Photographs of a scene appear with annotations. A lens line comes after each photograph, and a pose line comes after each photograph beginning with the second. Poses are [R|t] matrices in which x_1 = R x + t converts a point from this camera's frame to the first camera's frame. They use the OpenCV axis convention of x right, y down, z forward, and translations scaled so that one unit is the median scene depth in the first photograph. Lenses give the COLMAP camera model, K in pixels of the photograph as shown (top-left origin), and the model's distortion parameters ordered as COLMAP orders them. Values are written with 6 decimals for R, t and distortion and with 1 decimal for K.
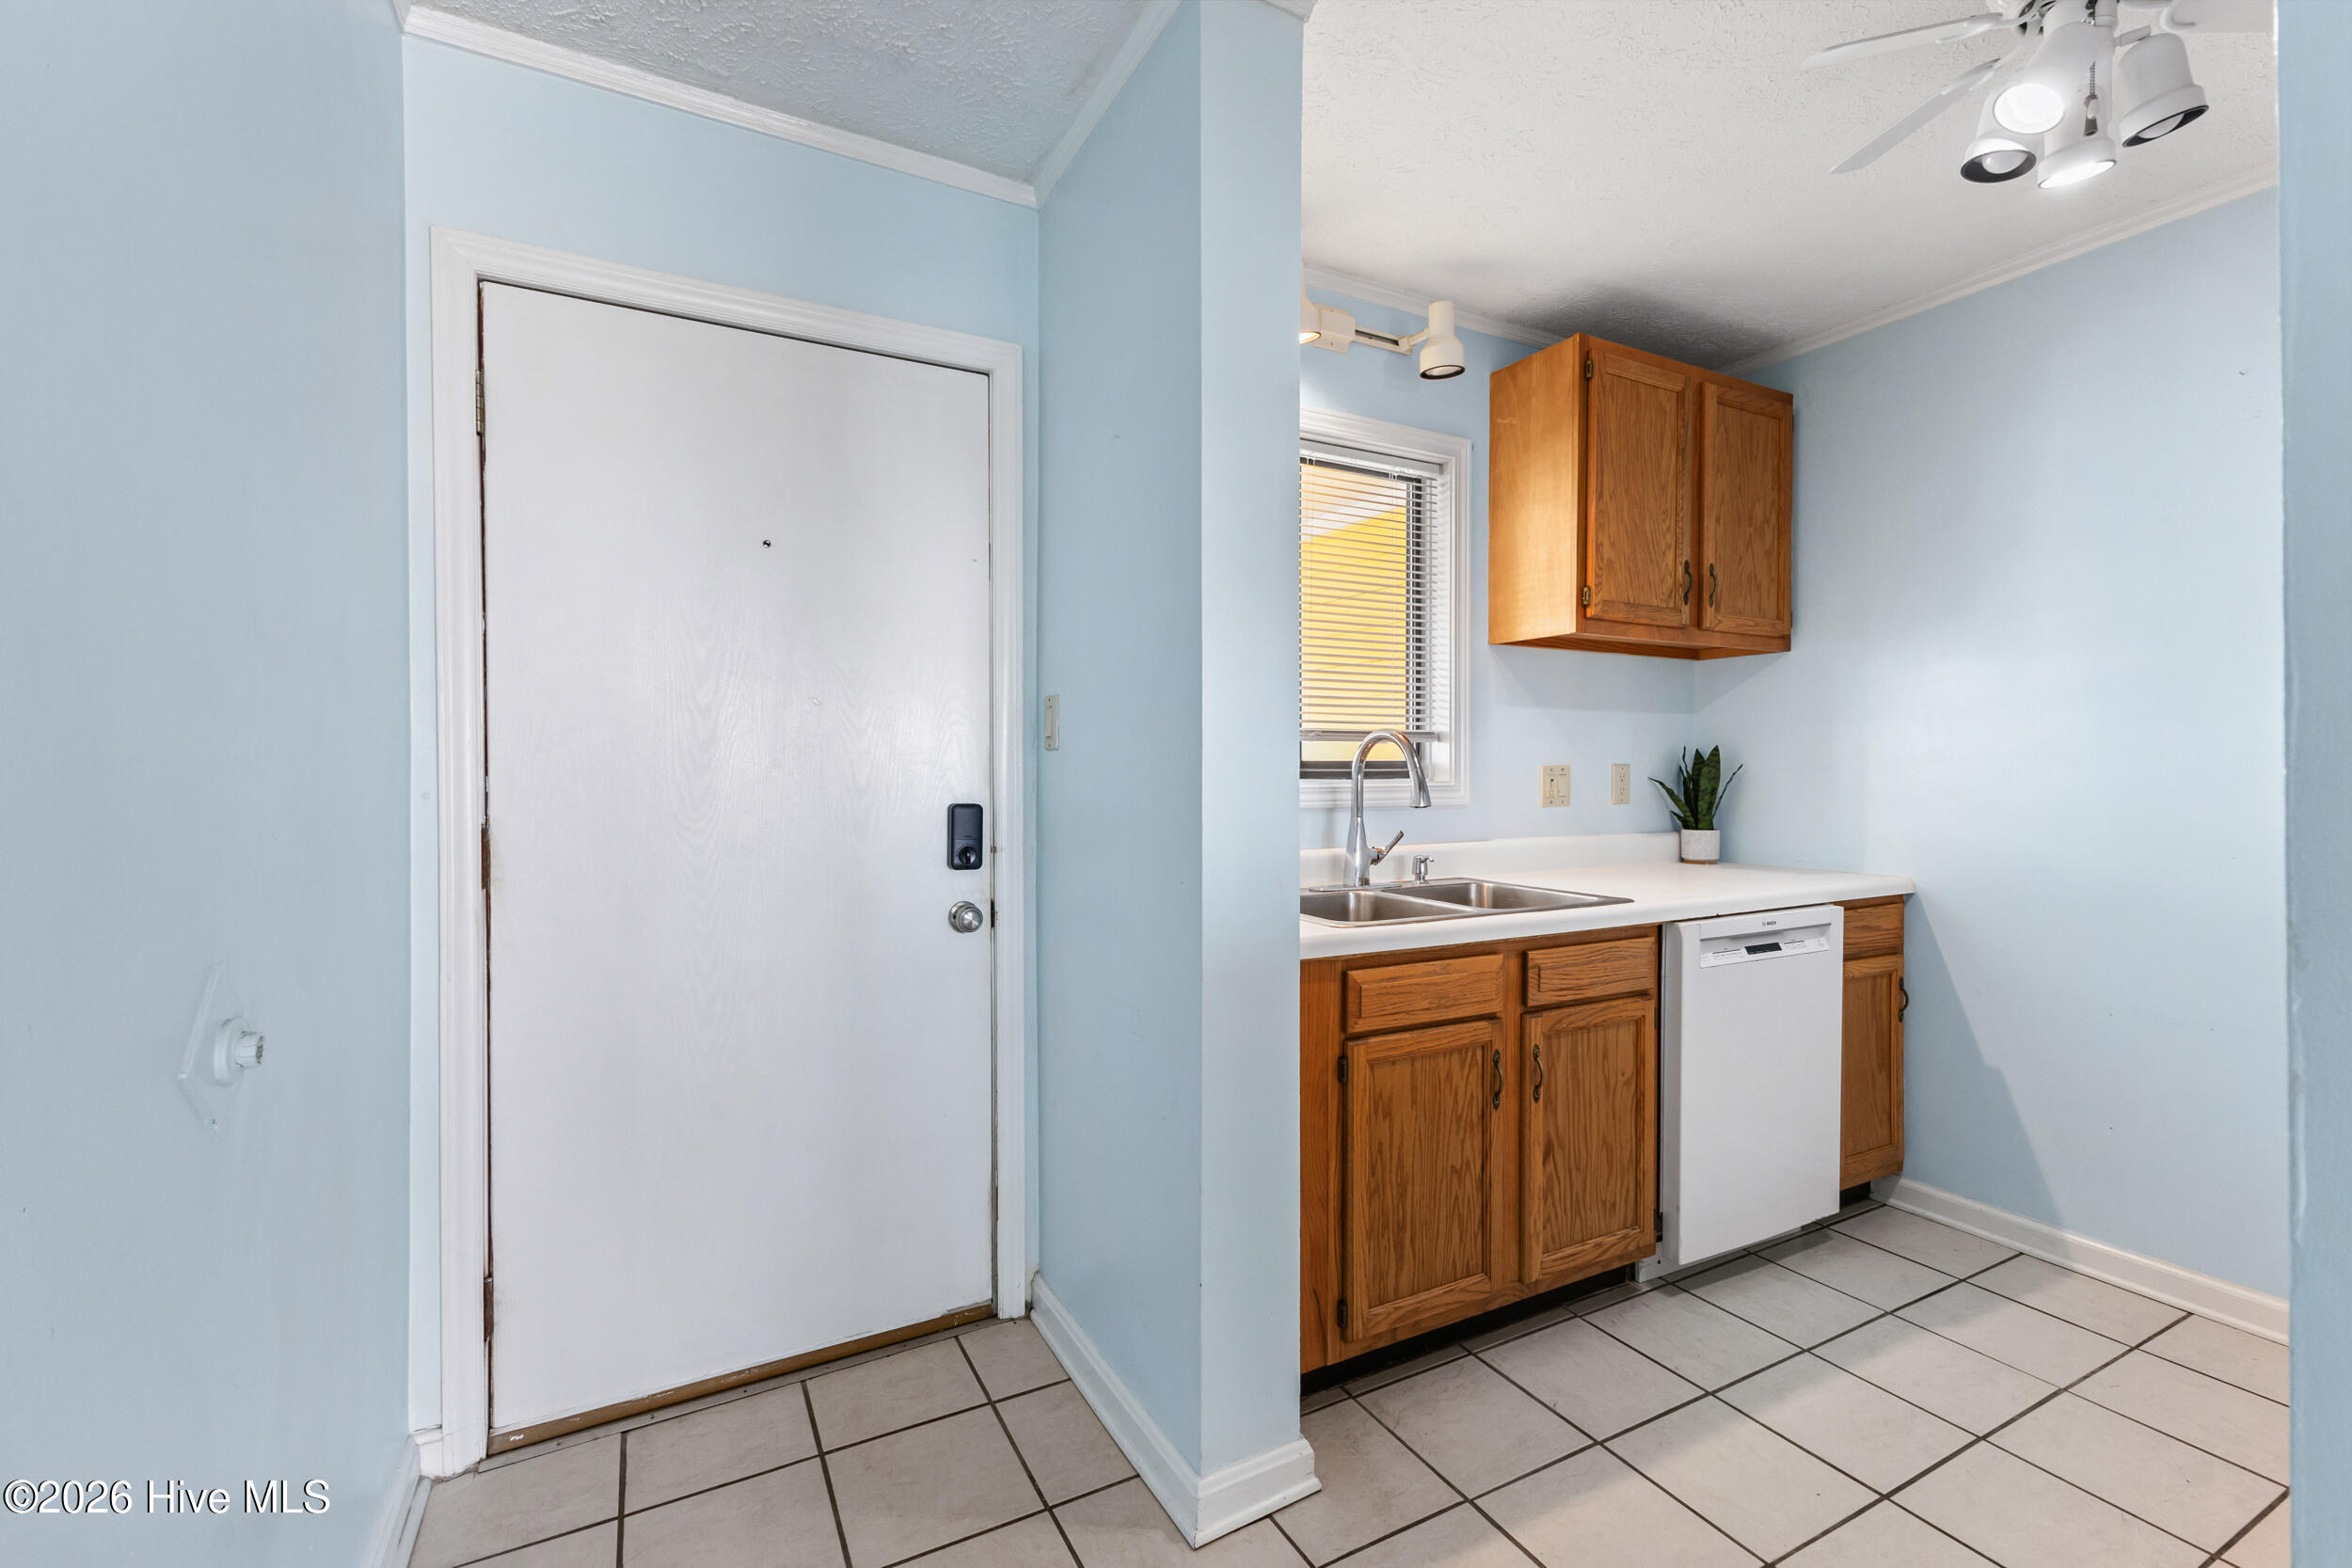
lens RADIAL K [[1008.2, 0, 1184.7], [0, 1008.2, 775.7], [0, 0, 1]] dist [0.010191, -0.001795]
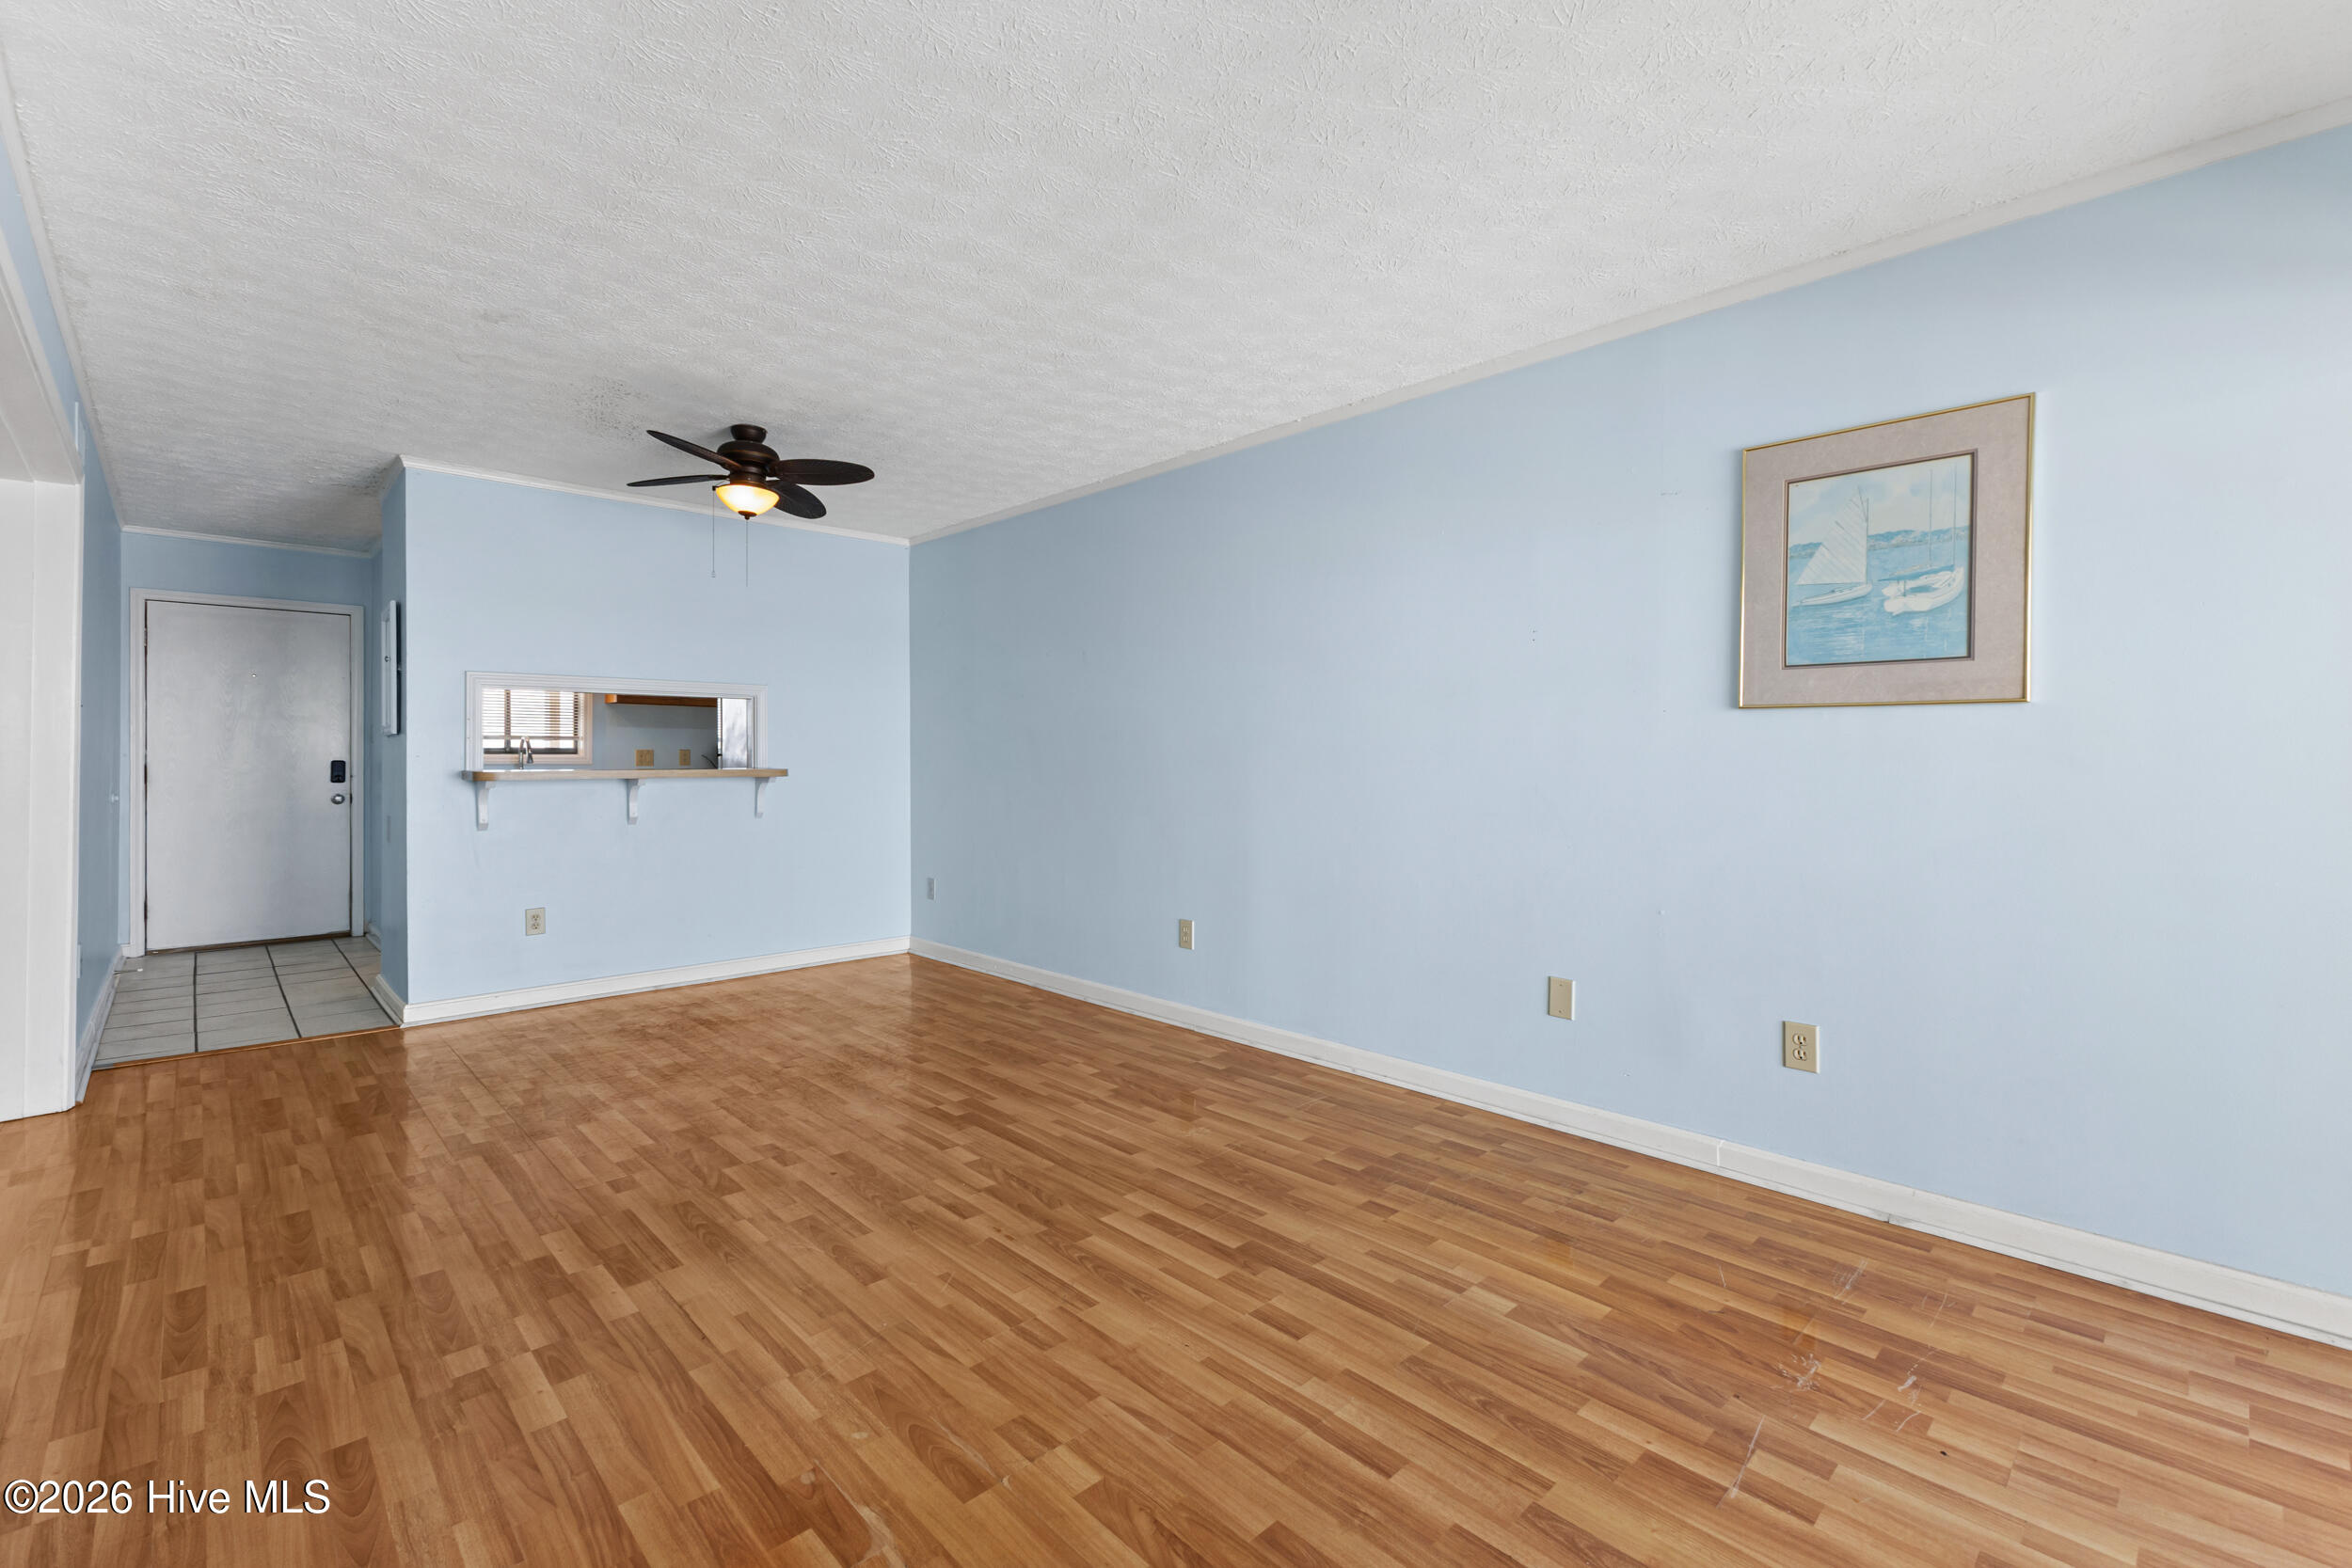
lens RADIAL K [[1008.2, 0, 1177.3], [0, 1008.2, 761.4], [0, 0, 1]] dist [0.010191, -0.001795]
pose [[0.959552, 0.003778, 0.281505, 1.048586], [-0.002401, 0.999983, -0.005236, 0.032086], [-0.281520, 0.004349, 0.959546, -2.043932]]
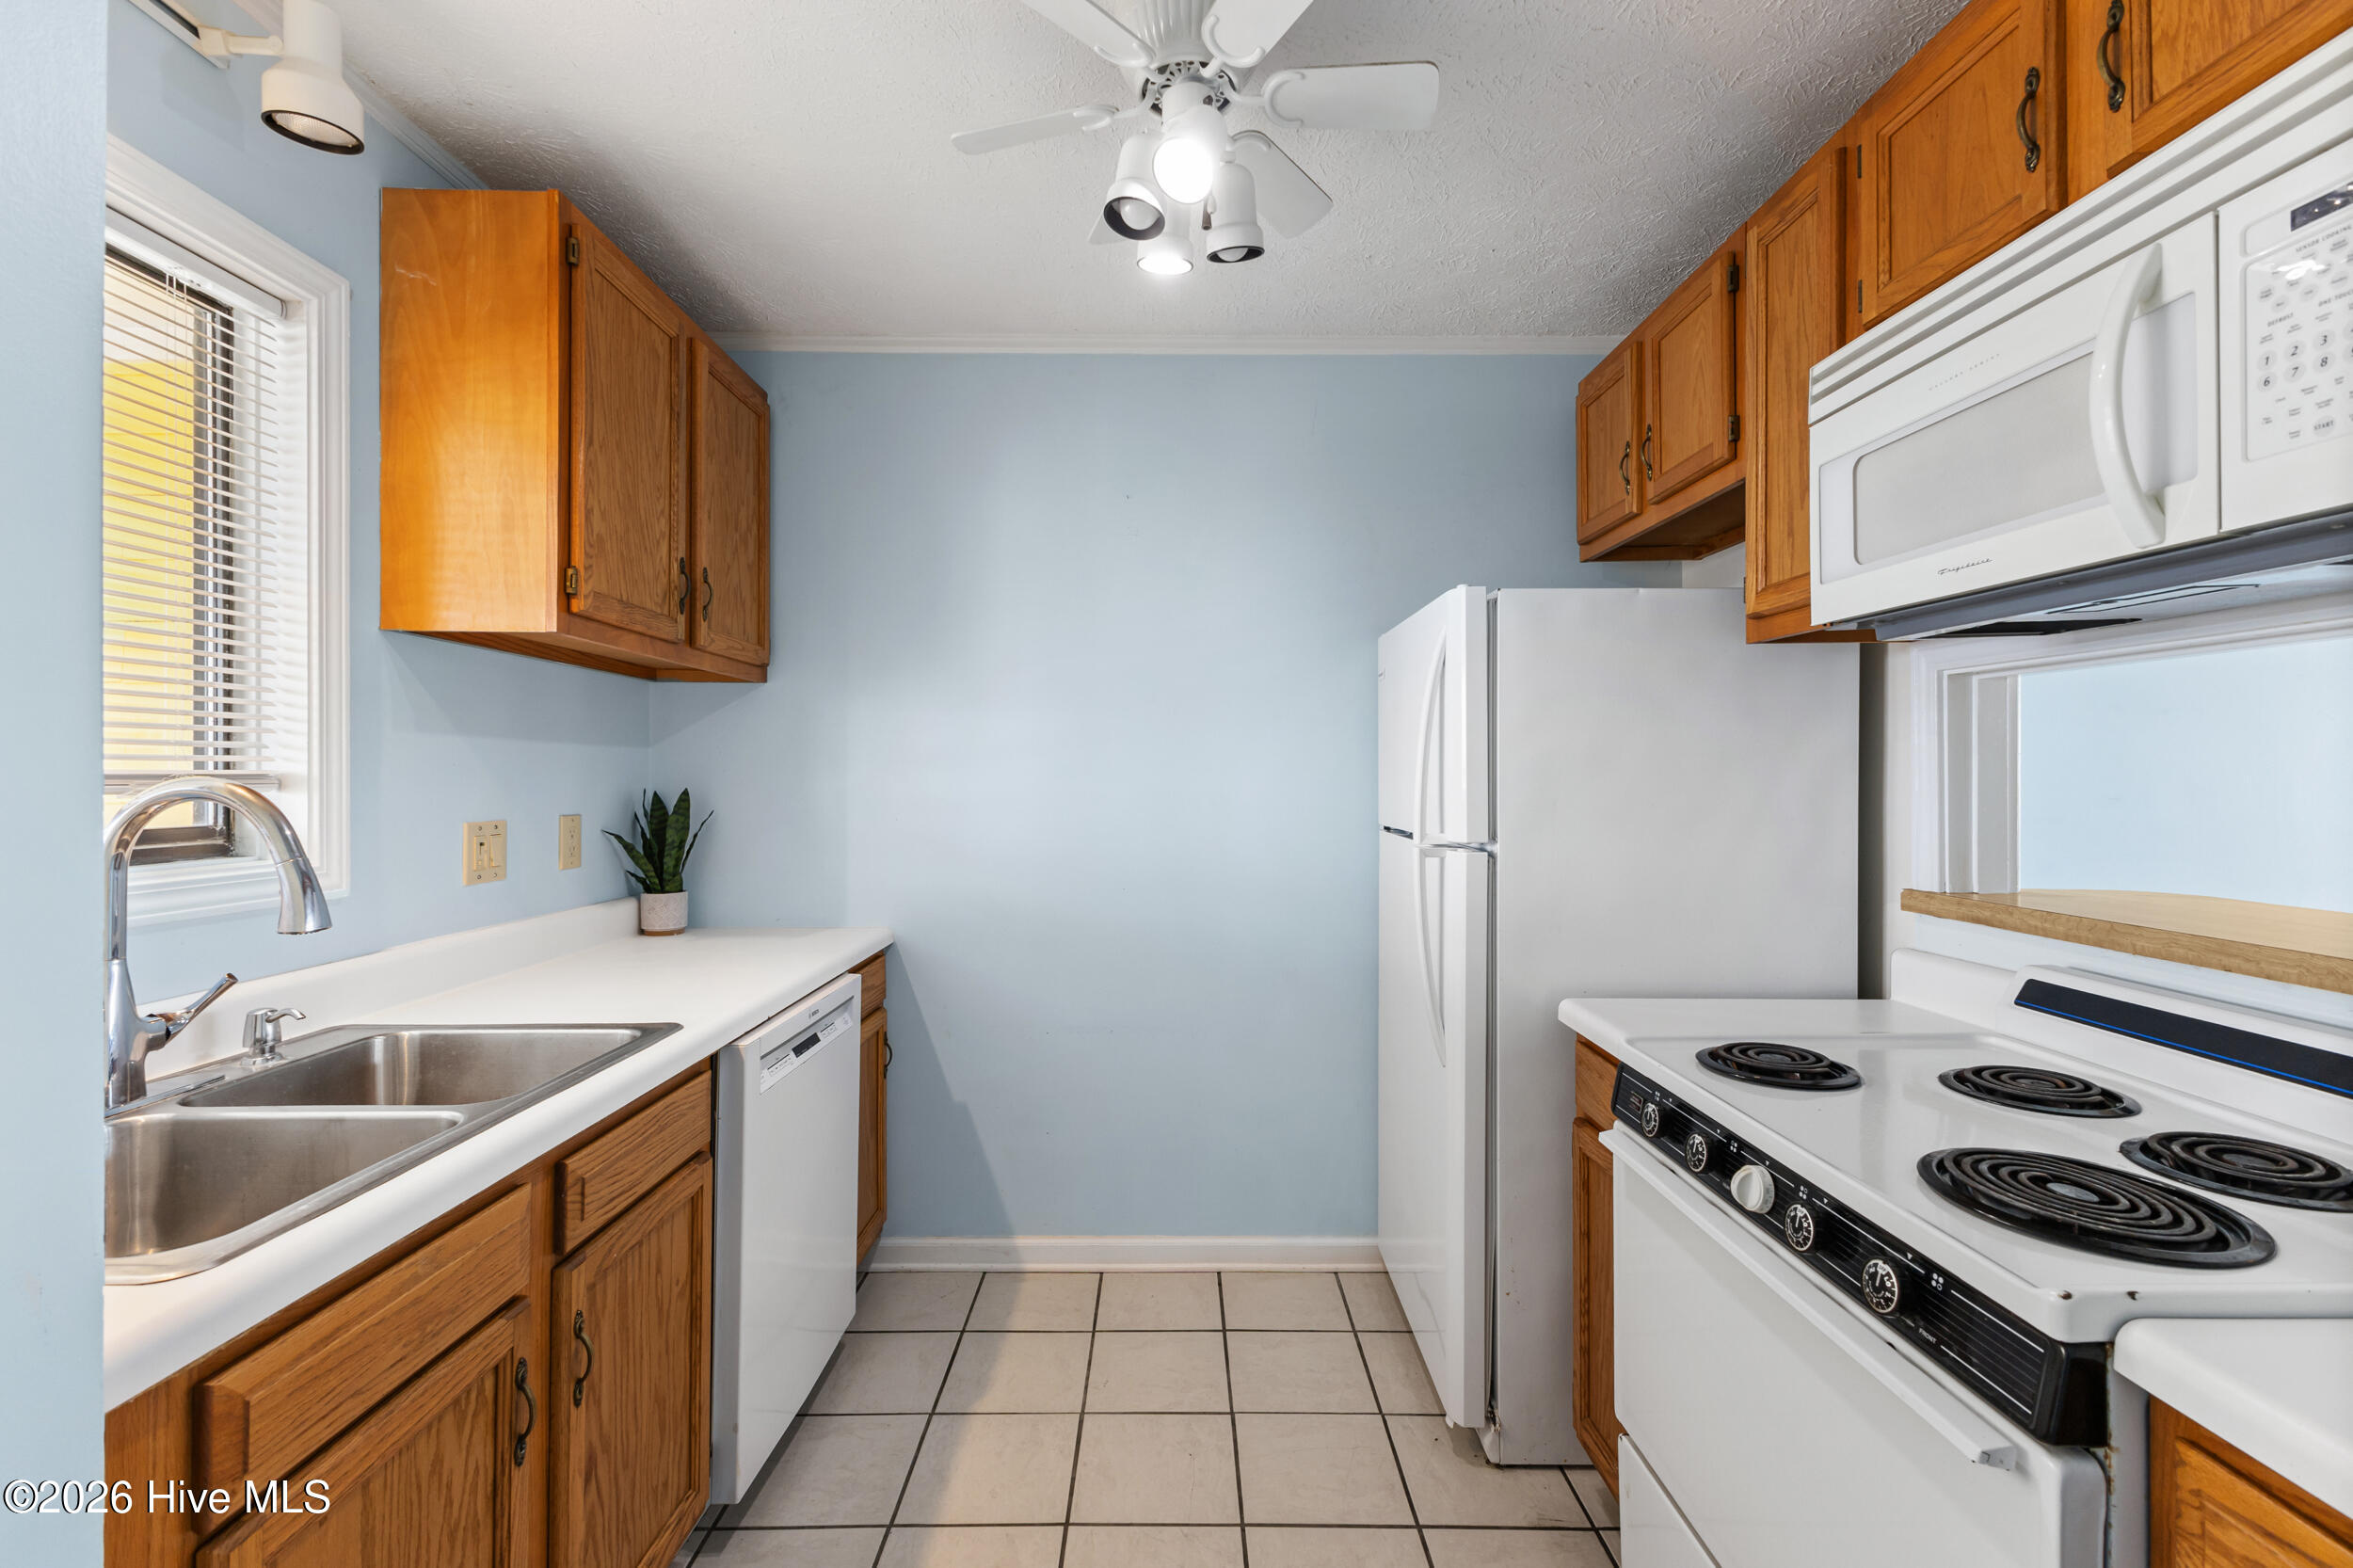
lens RADIAL K [[1008.7, 0, 1173.1], [0, 1008.7, 781.4], [0, 0, 1]] dist [0.010191, -0.001795]
pose [[0.468549, 0.001413, 0.883437, -0.017836], [0.003232, 0.999989, -0.003313, -0.038195], [-0.883432, 0.004408, 0.468539, 0.317935]]
